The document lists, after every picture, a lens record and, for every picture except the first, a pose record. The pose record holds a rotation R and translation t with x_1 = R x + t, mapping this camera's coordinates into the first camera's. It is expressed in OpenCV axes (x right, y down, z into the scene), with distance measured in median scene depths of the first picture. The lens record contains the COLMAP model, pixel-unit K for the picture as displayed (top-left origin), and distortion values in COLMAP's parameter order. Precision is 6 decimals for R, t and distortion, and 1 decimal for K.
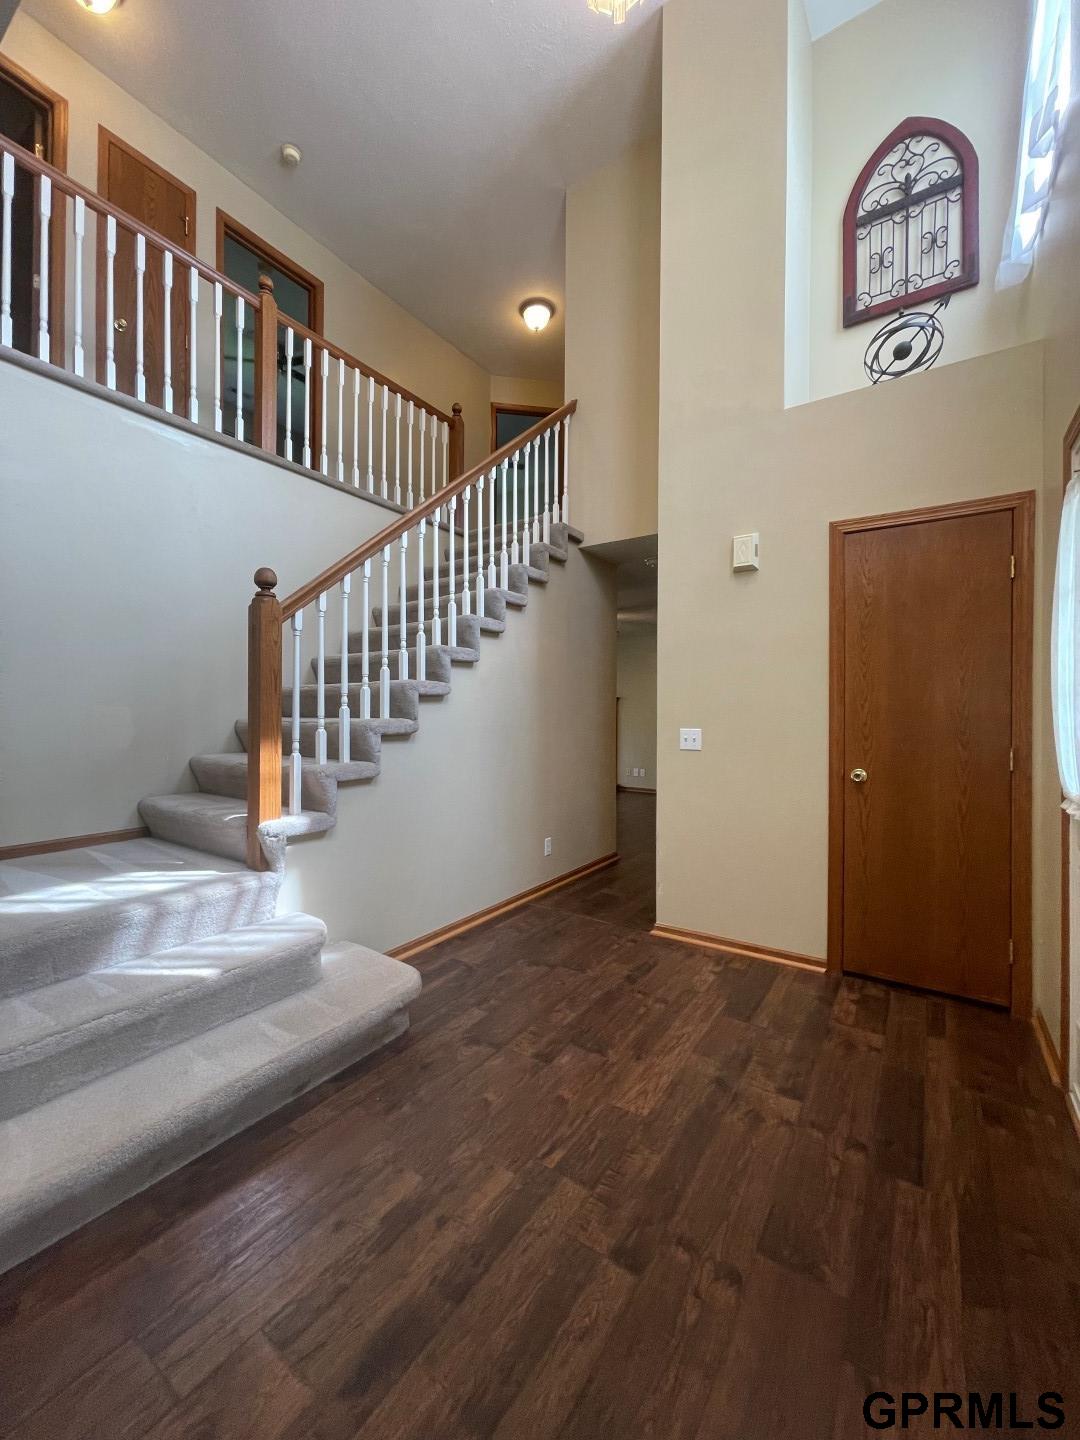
lens RADIAL K [[580.9, 0, 534.3], [0, 580.9, 712.5], [0, 0, 1]] dist [-0.001614, -0.000002]
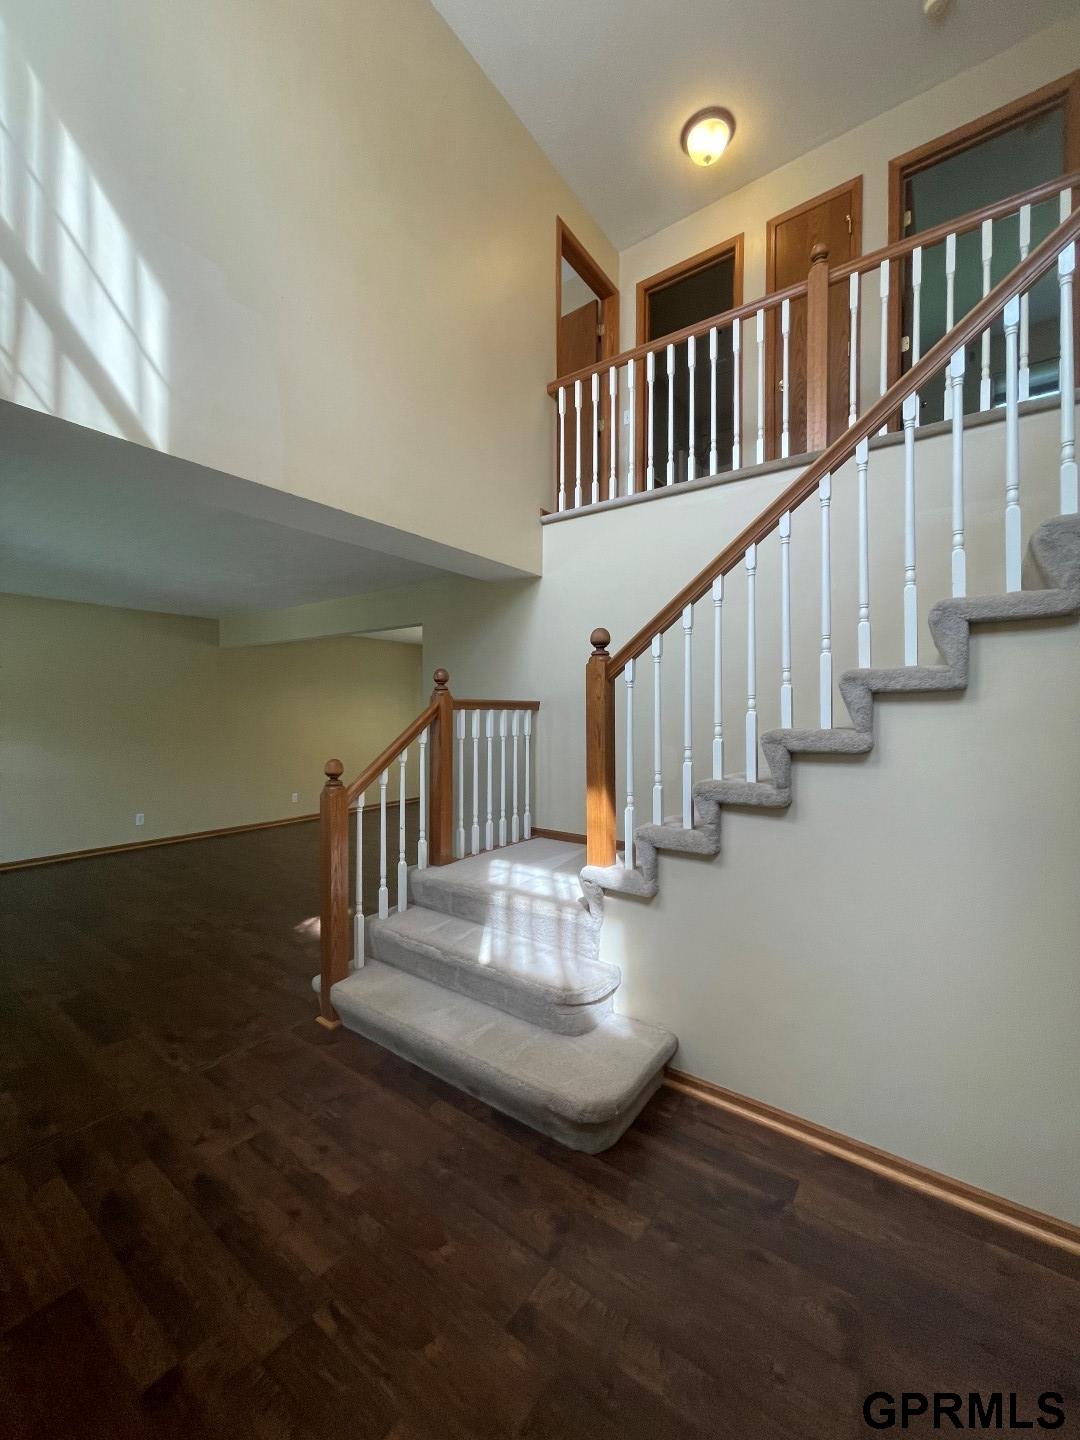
lens RADIAL K [[580.9, 0, 534.3], [0, 580.9, 712.5], [0, 0, 1]] dist [-0.001614, -0.000002]
pose [[-0.044274, -0.000279, -0.999019, 0.687609], [-0.001272, 0.999999, -0.000223, -0.107177], [0.999019, 0.001261, -0.044275, 1.048346]]
